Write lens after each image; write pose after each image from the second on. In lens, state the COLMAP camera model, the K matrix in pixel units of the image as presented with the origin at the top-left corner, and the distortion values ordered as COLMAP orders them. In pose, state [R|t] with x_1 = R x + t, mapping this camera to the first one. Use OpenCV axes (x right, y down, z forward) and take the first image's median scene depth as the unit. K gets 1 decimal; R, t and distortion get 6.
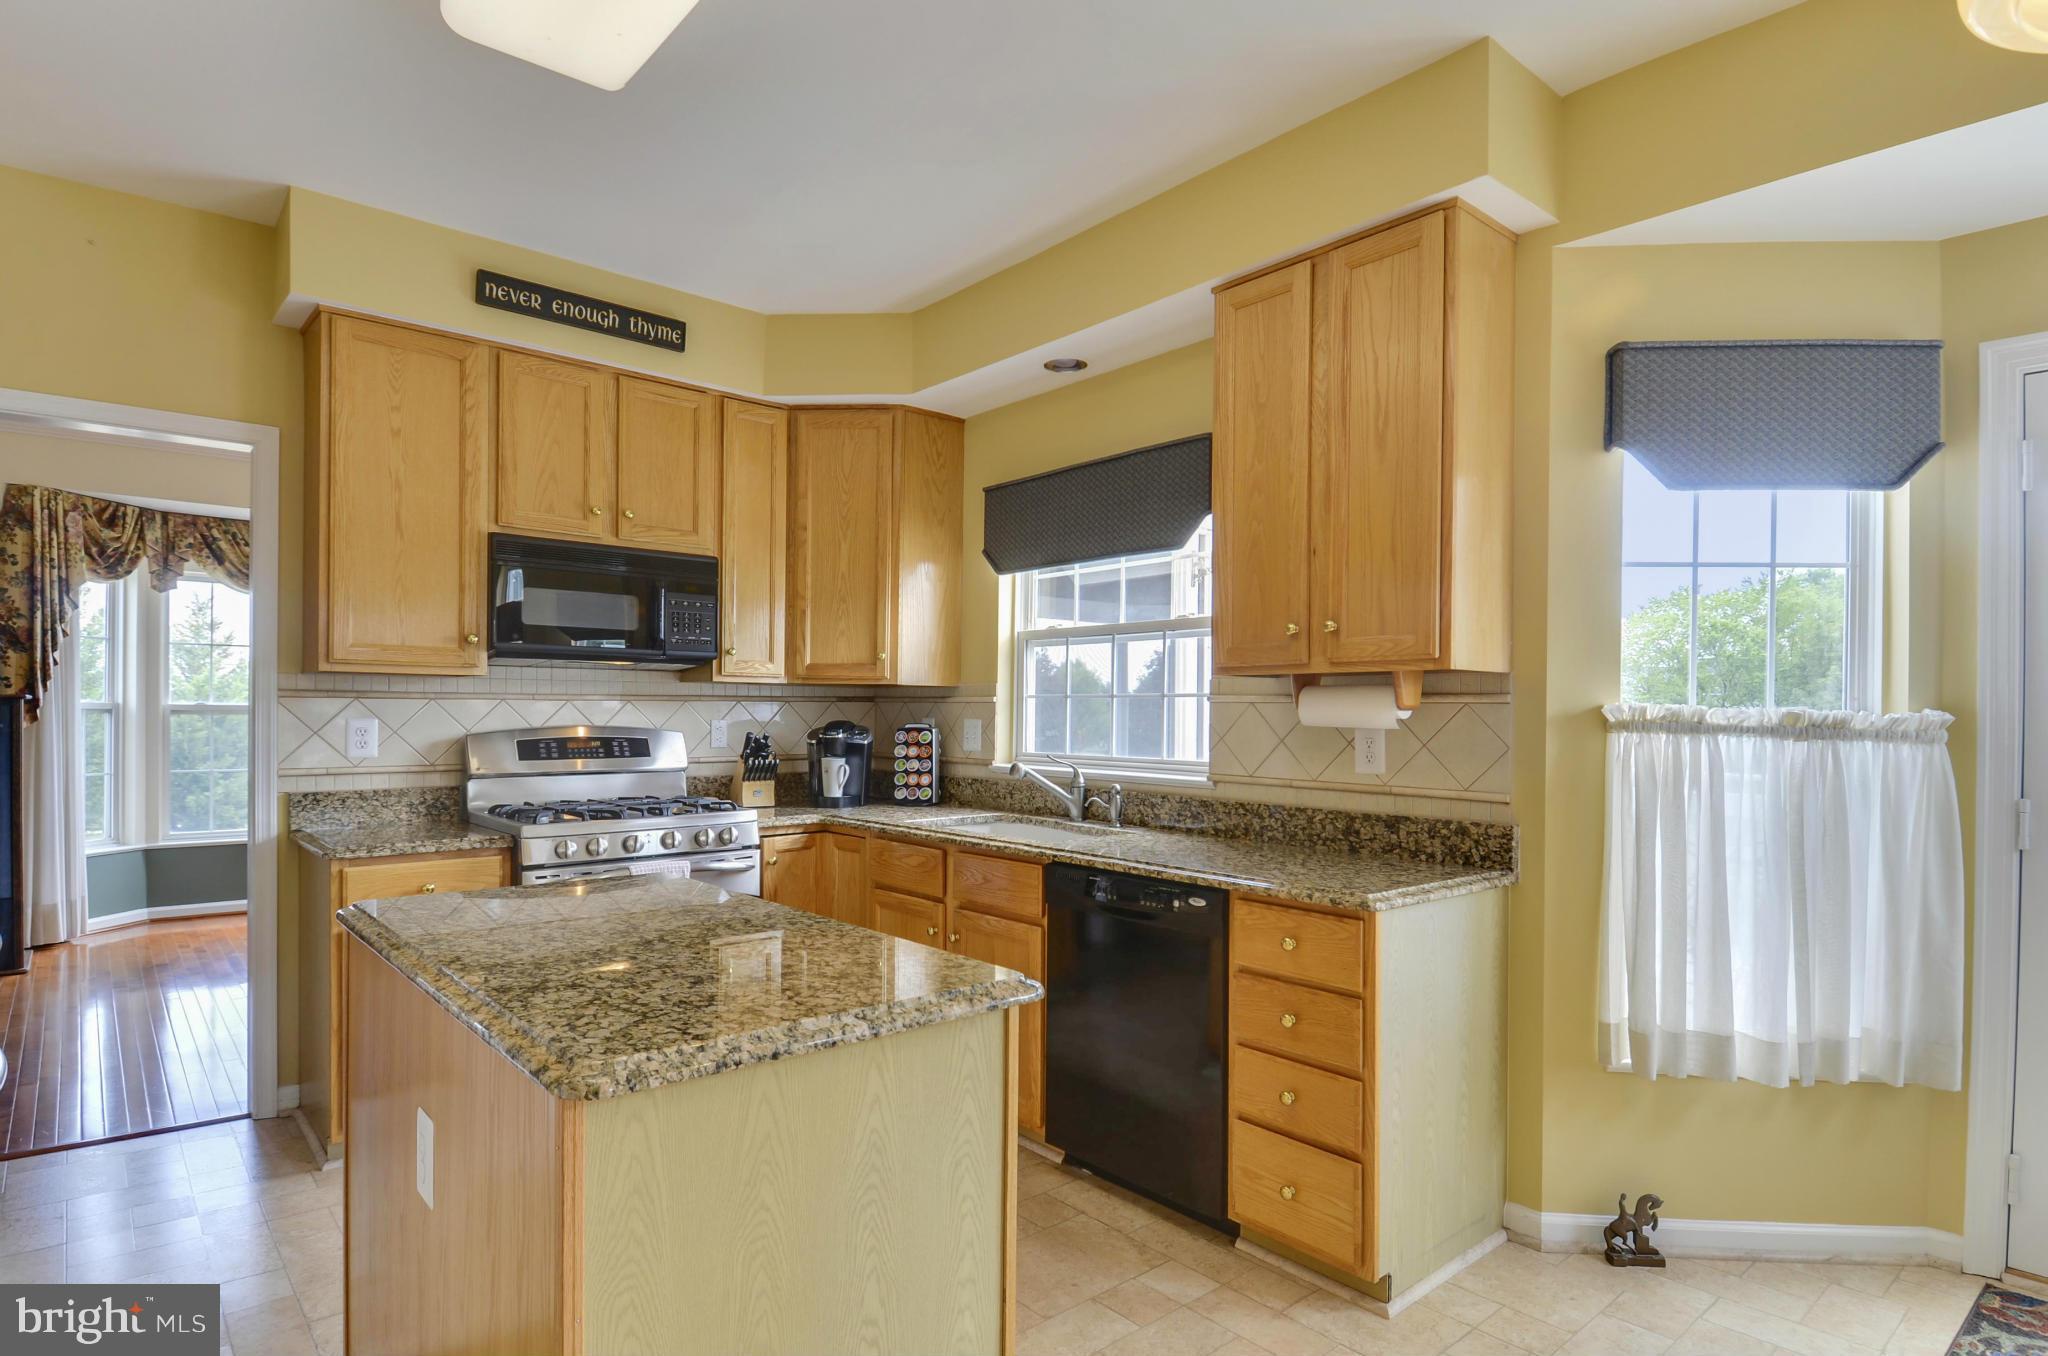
lens RADIAL K [[1088.2, 0, 1062.7], [0, 1088.2, 704.9], [0, 0, 1]] dist [0.017151, -0.029639]
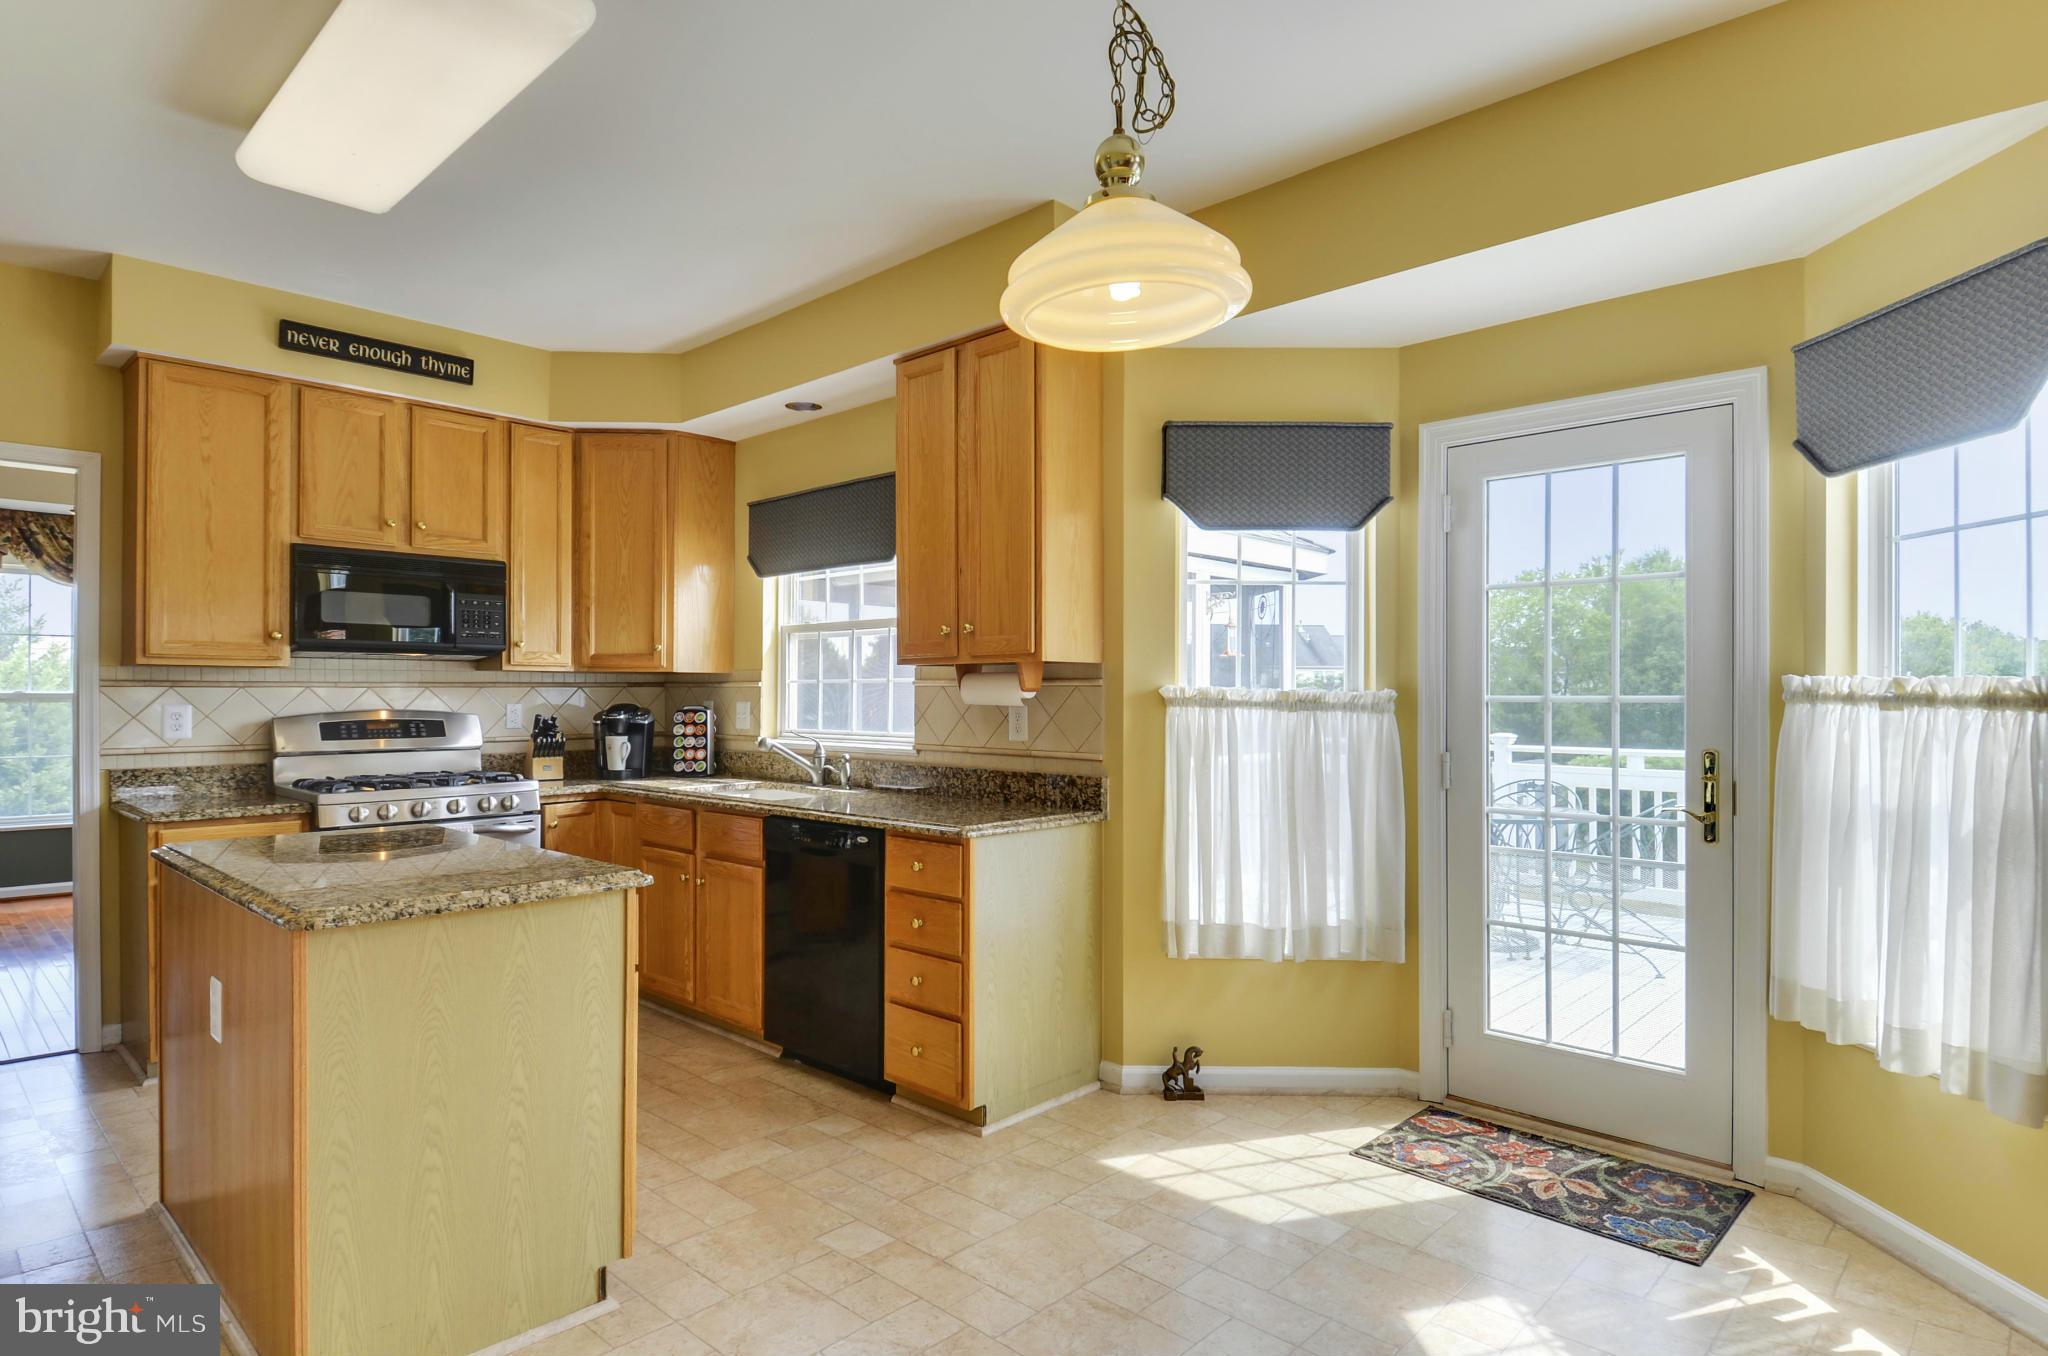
lens RADIAL K [[1088.2, 0, 1058.4], [0, 1088.2, 684.3], [0, 0, 1]] dist [0.017151, -0.029639]
pose [[0.994543, -0.005986, 0.104160, 0.196437], [0.006231, 0.999979, -0.002027, -0.000874], [-0.104145, 0.002664, 0.994559, -0.284213]]
